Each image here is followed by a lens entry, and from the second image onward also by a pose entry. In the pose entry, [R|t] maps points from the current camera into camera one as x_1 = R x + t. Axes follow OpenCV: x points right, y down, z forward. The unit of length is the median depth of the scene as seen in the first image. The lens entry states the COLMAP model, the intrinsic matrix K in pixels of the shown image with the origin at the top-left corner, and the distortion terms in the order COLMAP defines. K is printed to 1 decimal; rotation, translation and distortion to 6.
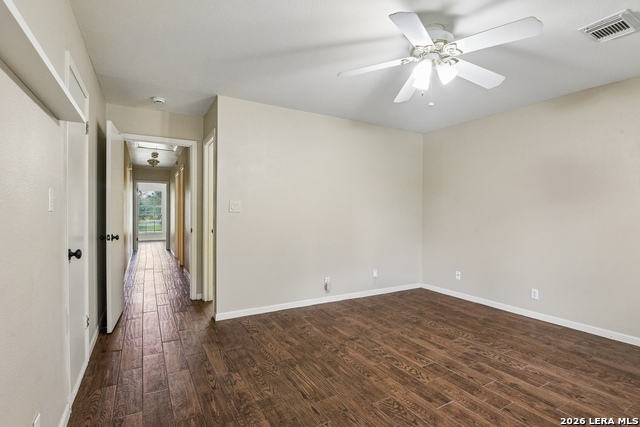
lens RADIAL K [[307.8, 0, 320.7], [0, 307.8, 212.9], [0, 0, 1]] dist [0.001117, 0.000000]
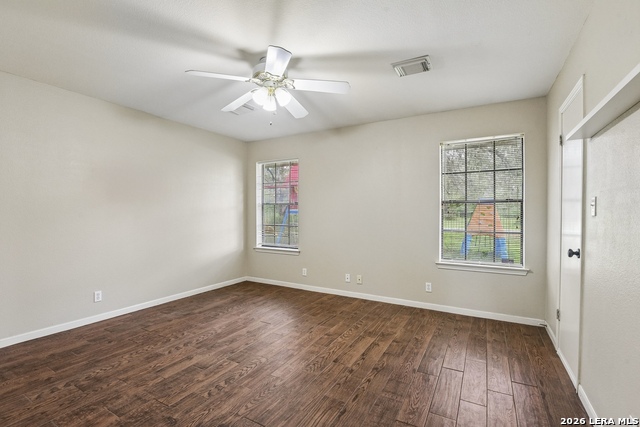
lens RADIAL K [[292.4, 0, 320.2], [0, 292.4, 215.3], [0, 0, 1]] dist [-0.003119, -0.000687]
pose [[-0.506560, -0.010414, 0.862142, -0.548187], [-0.007839, 0.999941, 0.007473, -0.001575], [-0.862169, -0.002973, -0.506612, 1.075709]]
